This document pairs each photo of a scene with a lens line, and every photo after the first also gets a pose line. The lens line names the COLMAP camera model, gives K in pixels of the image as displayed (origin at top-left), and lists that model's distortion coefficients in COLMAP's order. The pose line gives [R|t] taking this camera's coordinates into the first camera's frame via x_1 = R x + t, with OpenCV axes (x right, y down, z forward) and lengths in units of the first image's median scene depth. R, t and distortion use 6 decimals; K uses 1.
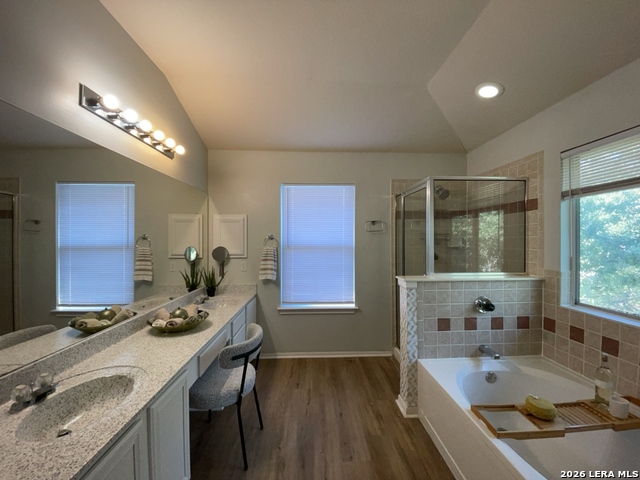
lens RADIAL K [[257.8, 0, 319.0], [0, 257.8, 239.0], [0, 0, 1]] dist [0.023084, -0.021683]
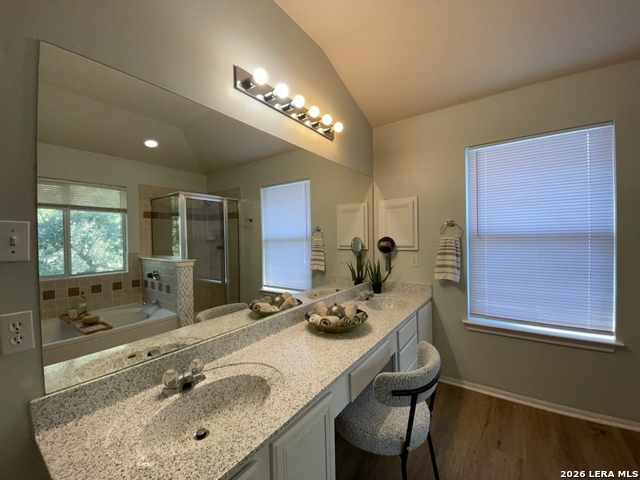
lens RADIAL K [[257.8, 0, 319.0], [0, 257.8, 239.0], [0, 0, 1]] dist [0.023084, -0.021683]
pose [[0.793044, -0.008895, -0.609099, -0.049783], [0.019435, 0.999754, 0.010703, 0.033431], [0.608854, -0.020325, 0.793022, 0.256932]]
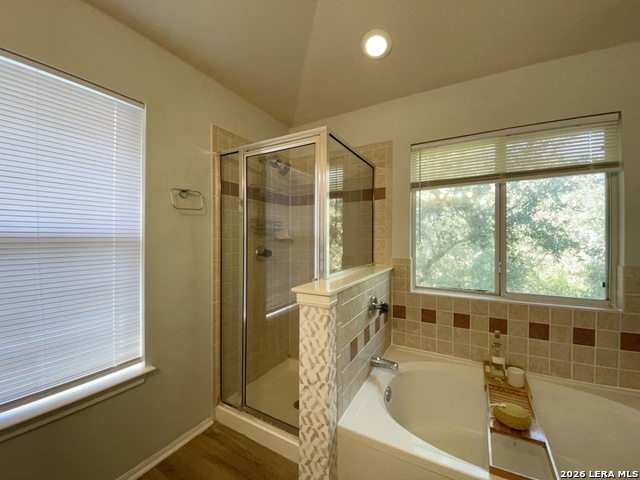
lens RADIAL K [[257.8, 0, 319.0], [0, 257.8, 239.0], [0, 0, 1]] dist [0.023084, -0.021683]
pose [[0.525668, -0.000440, 0.850689, -0.137962], [-0.003280, 0.999991, 0.002544, 0.040009], [-0.850683, -0.004127, 0.525662, 0.702925]]
